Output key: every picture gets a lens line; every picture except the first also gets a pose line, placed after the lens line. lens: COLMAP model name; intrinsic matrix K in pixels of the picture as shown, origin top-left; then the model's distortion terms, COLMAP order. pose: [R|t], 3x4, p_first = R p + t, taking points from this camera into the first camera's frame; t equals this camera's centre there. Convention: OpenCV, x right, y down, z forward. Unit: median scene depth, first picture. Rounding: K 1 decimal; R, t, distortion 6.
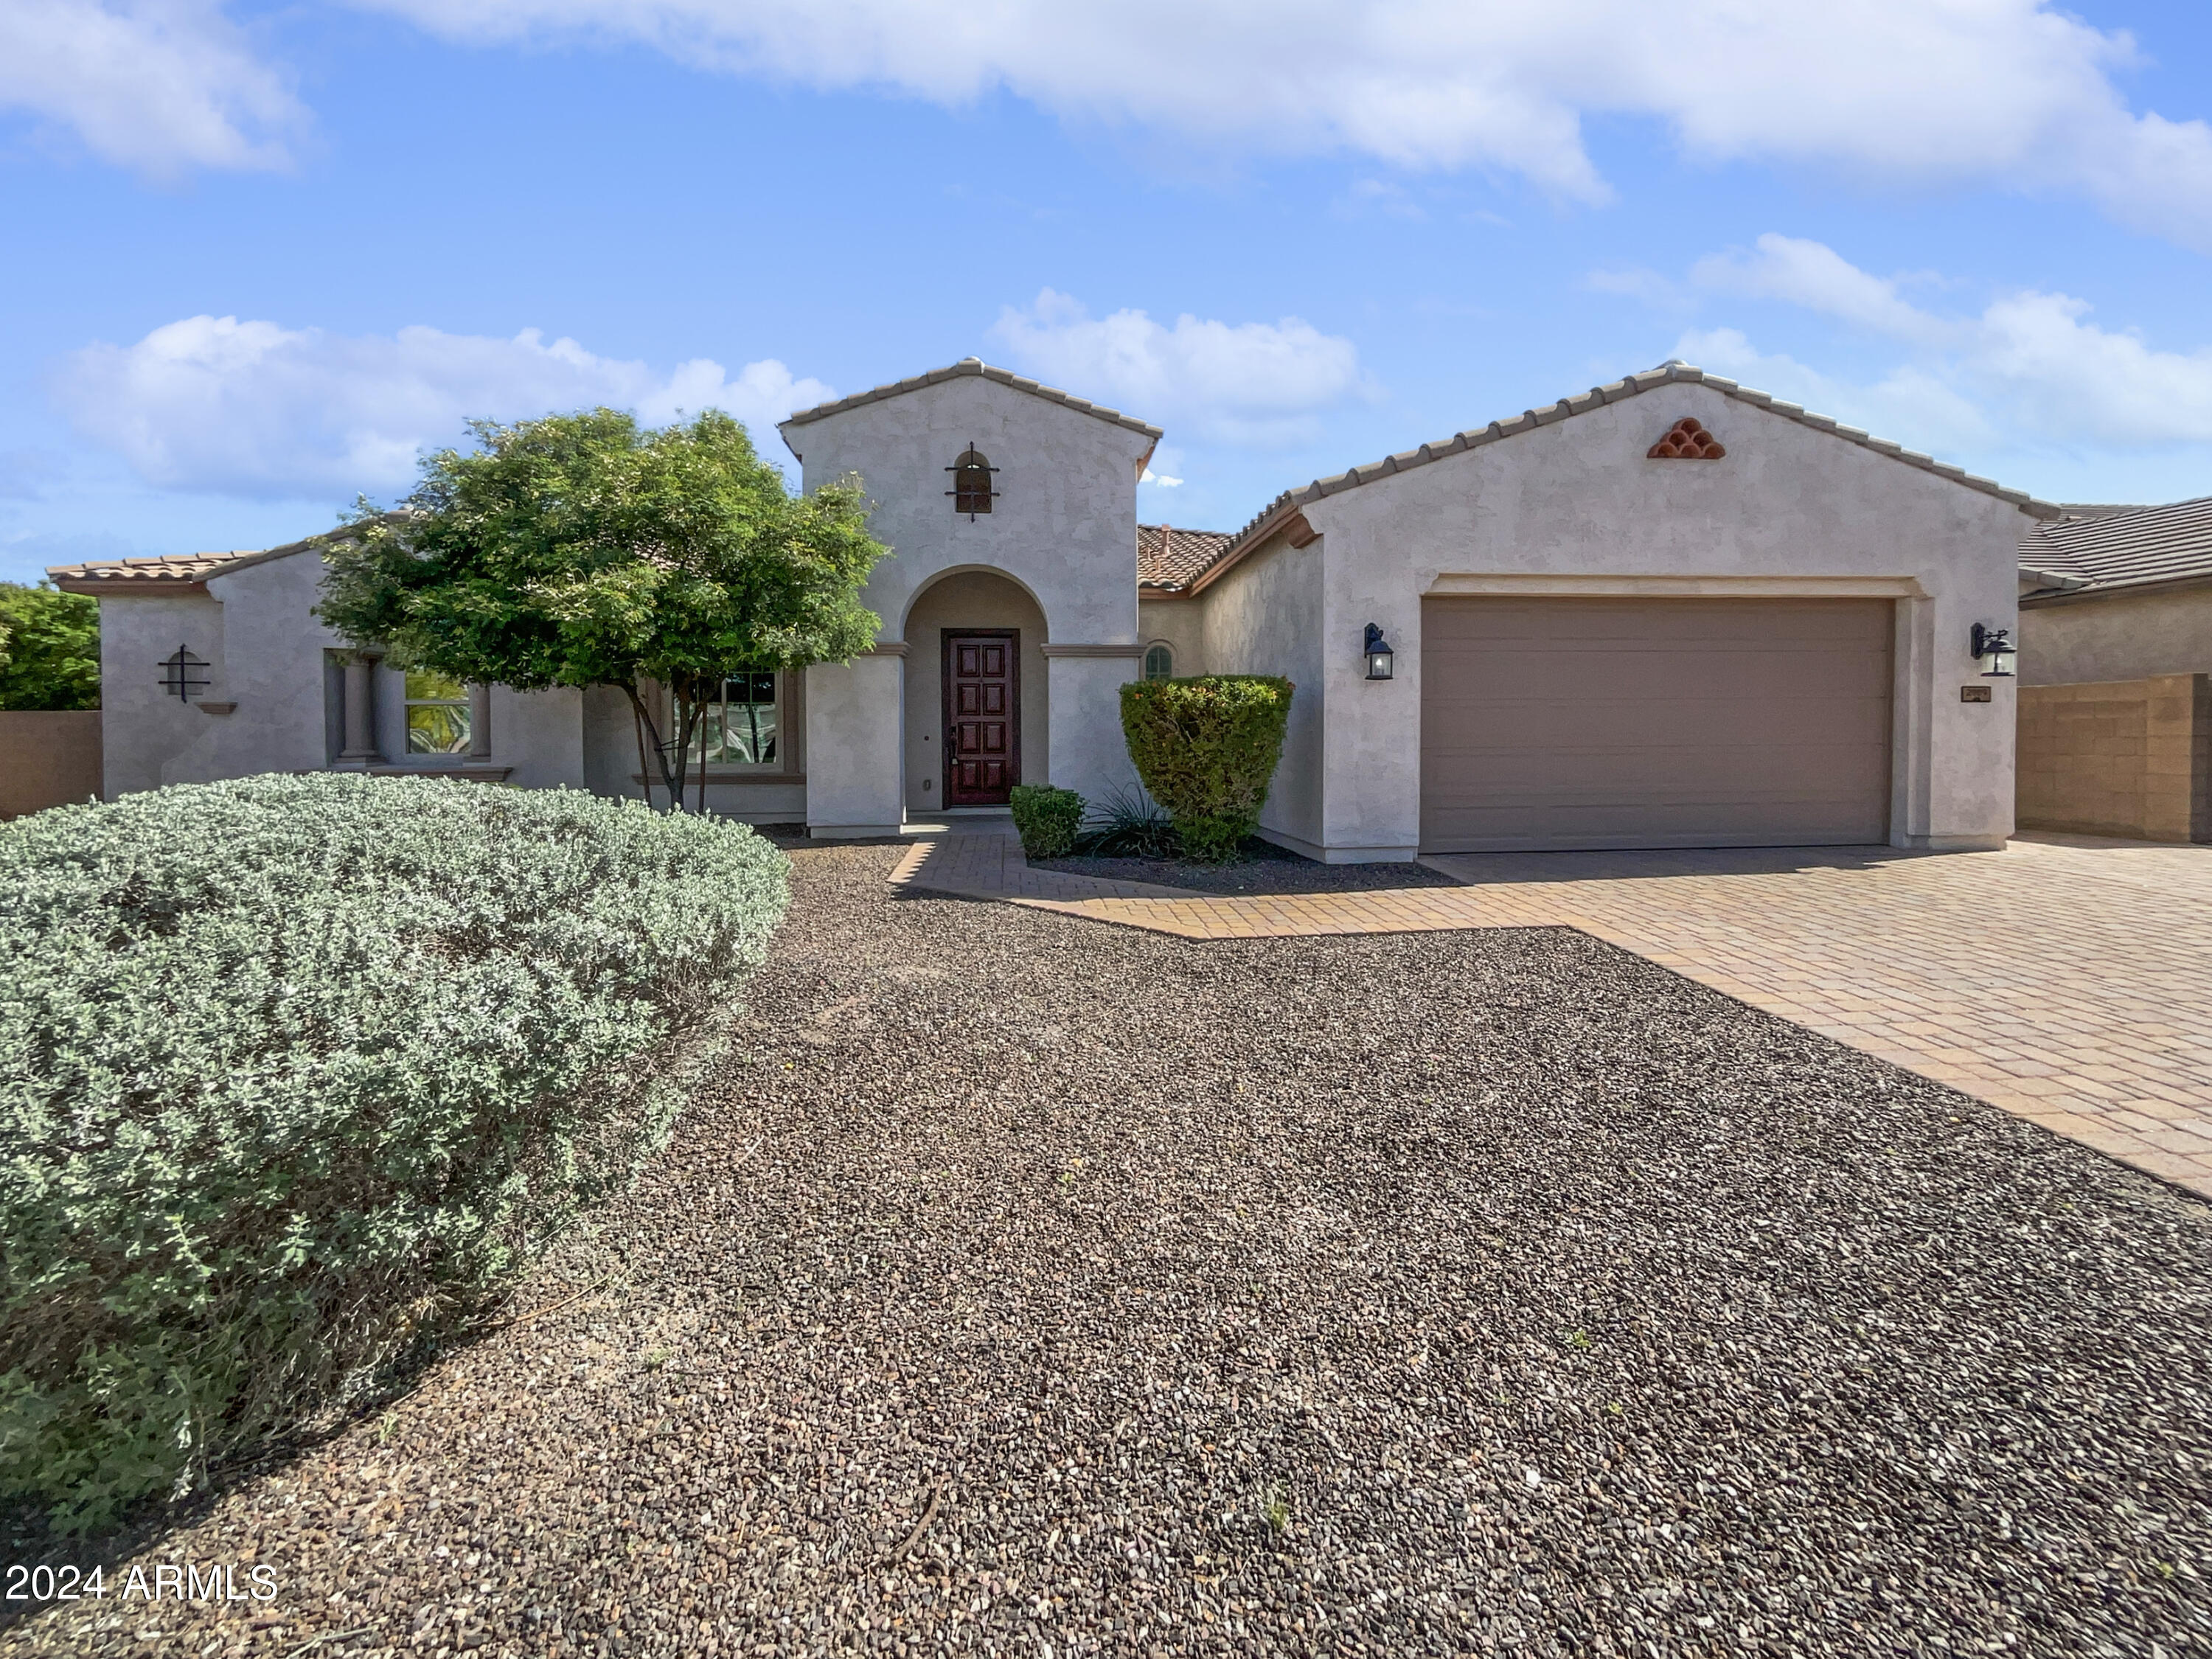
lens RADIAL K [[939.3, 0, 1106.0], [0, 939.3, 829.5], [0, 0, 1]] dist [-0.001062, -0.000010]
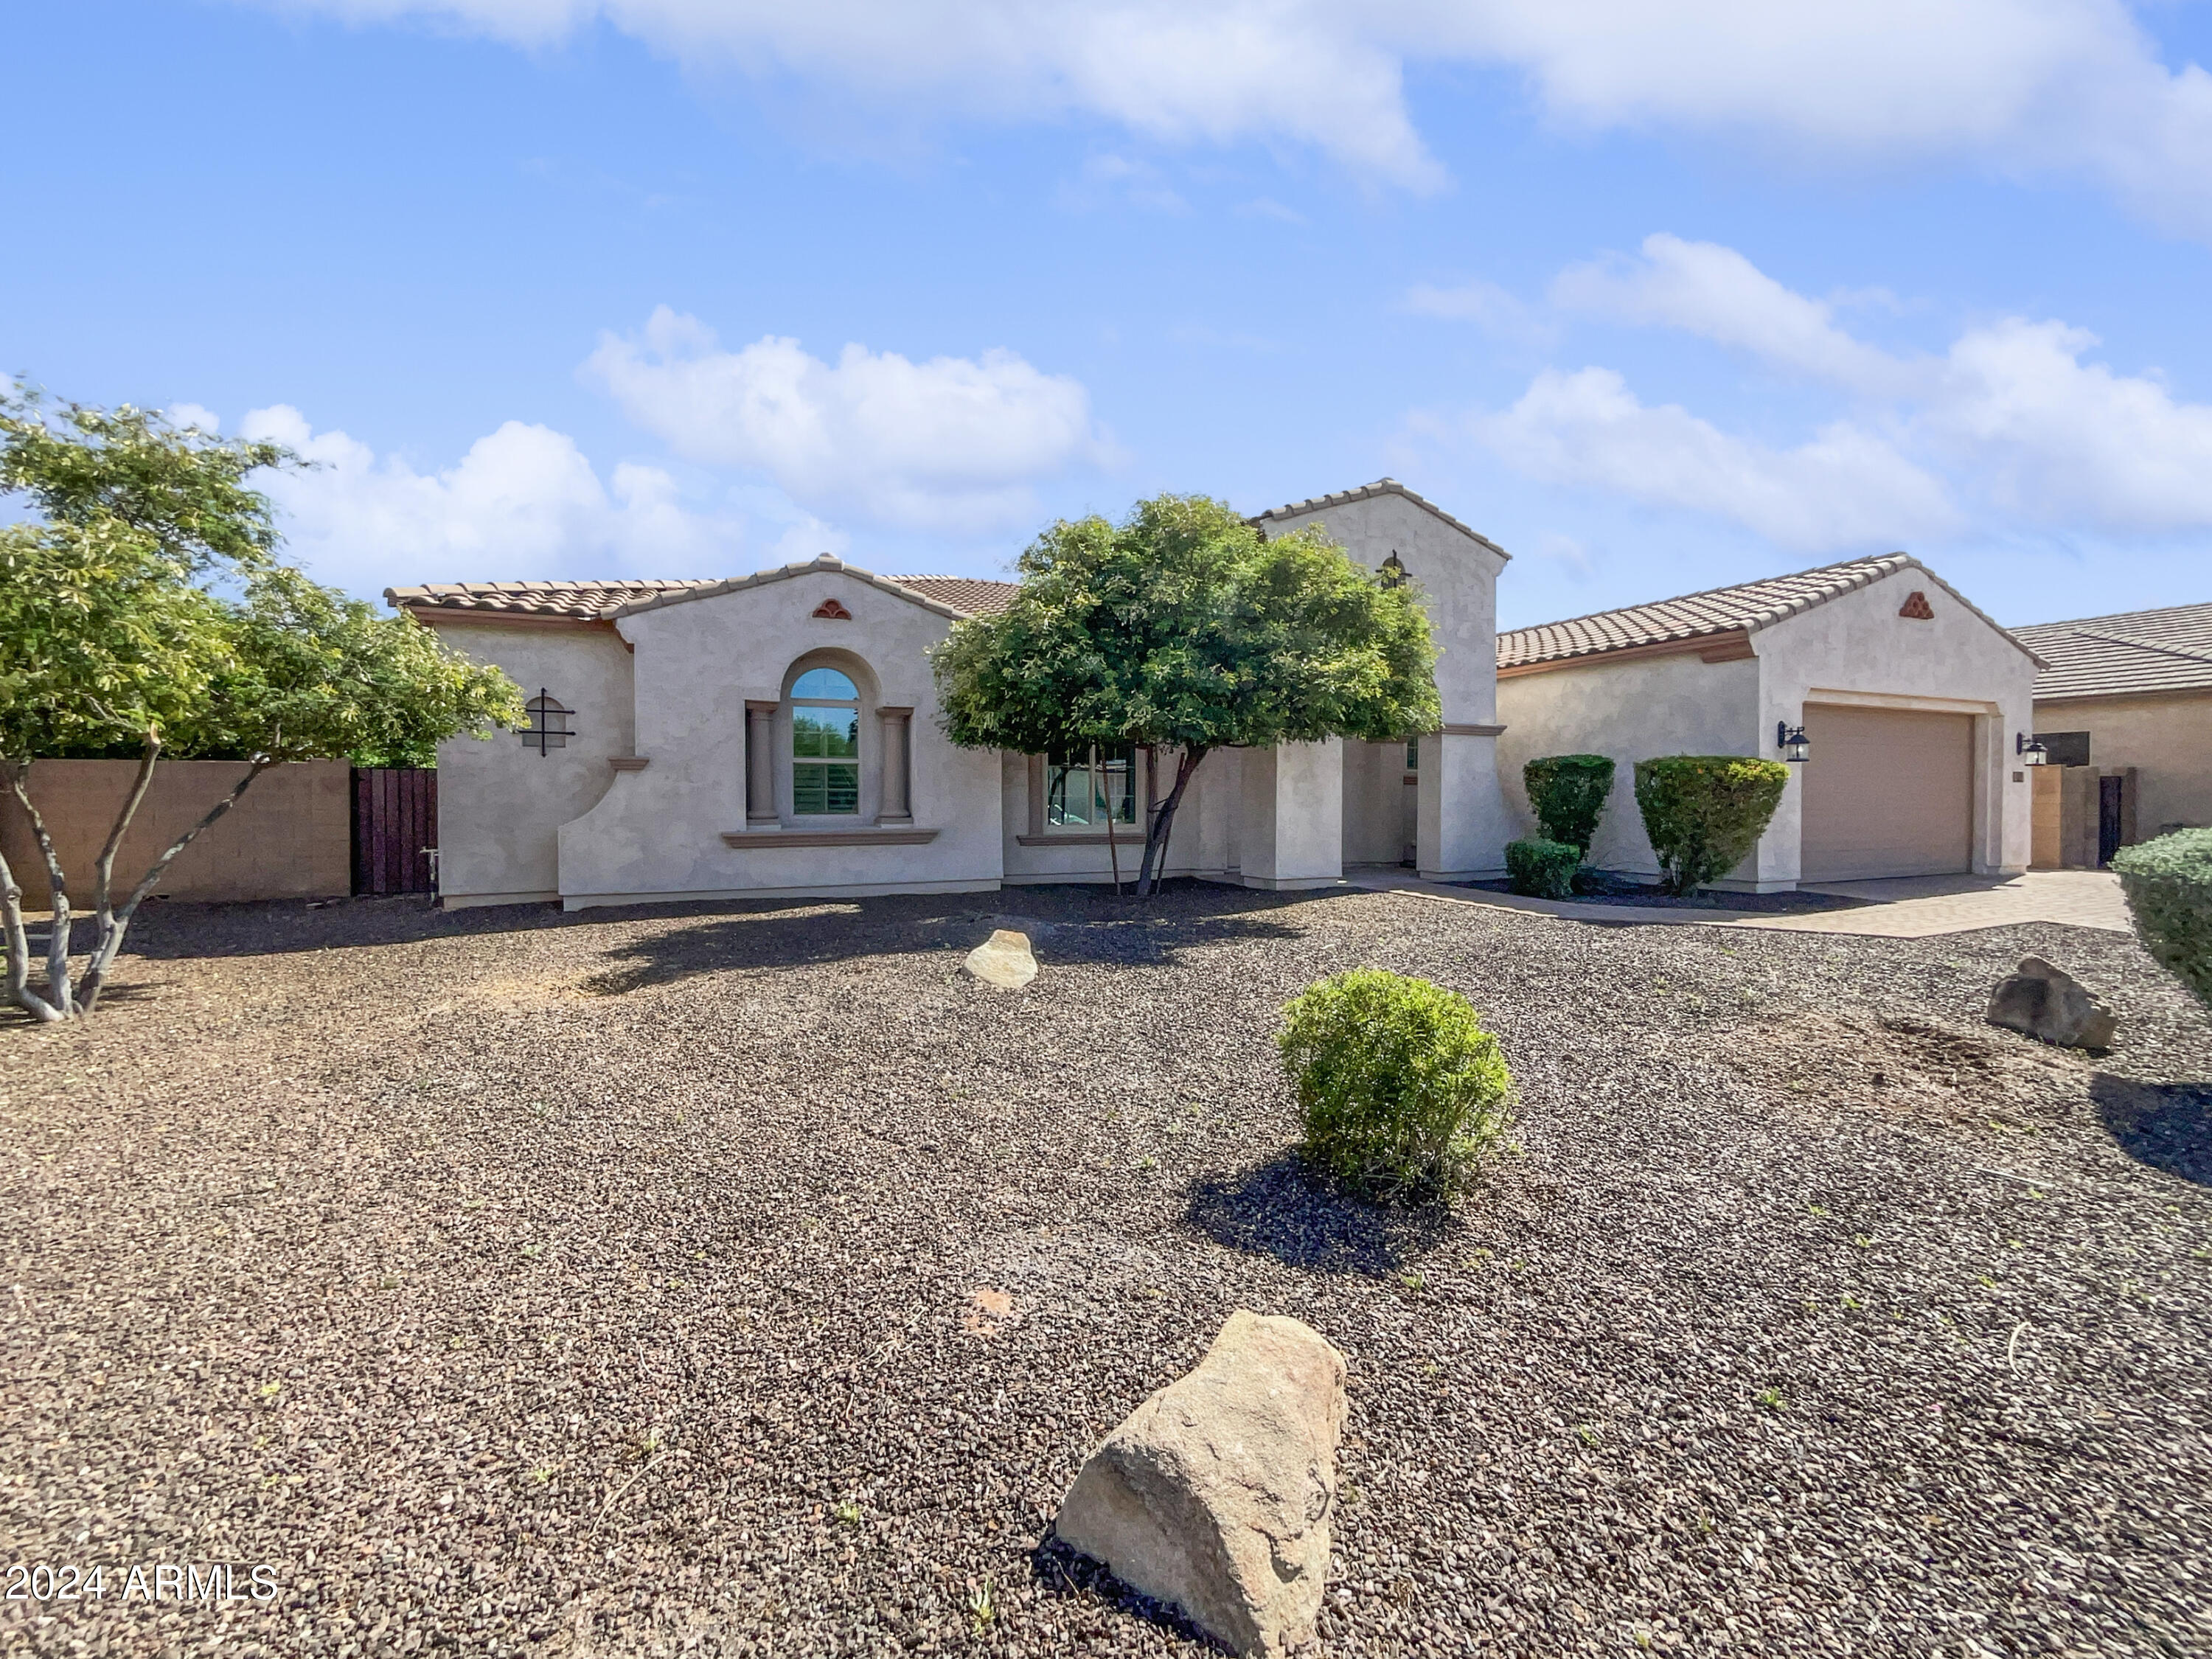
lens RADIAL K [[951.1, 0, 1157.6], [0, 951.1, 882.5], [0, 0, 1]] dist [0.003033, 0.000140]
pose [[0.941643, -0.022921, 0.335831, -0.839513], [0.027458, 0.999585, -0.008767, 0.006967], [-0.335490, 0.017477, 0.941882, -0.019824]]
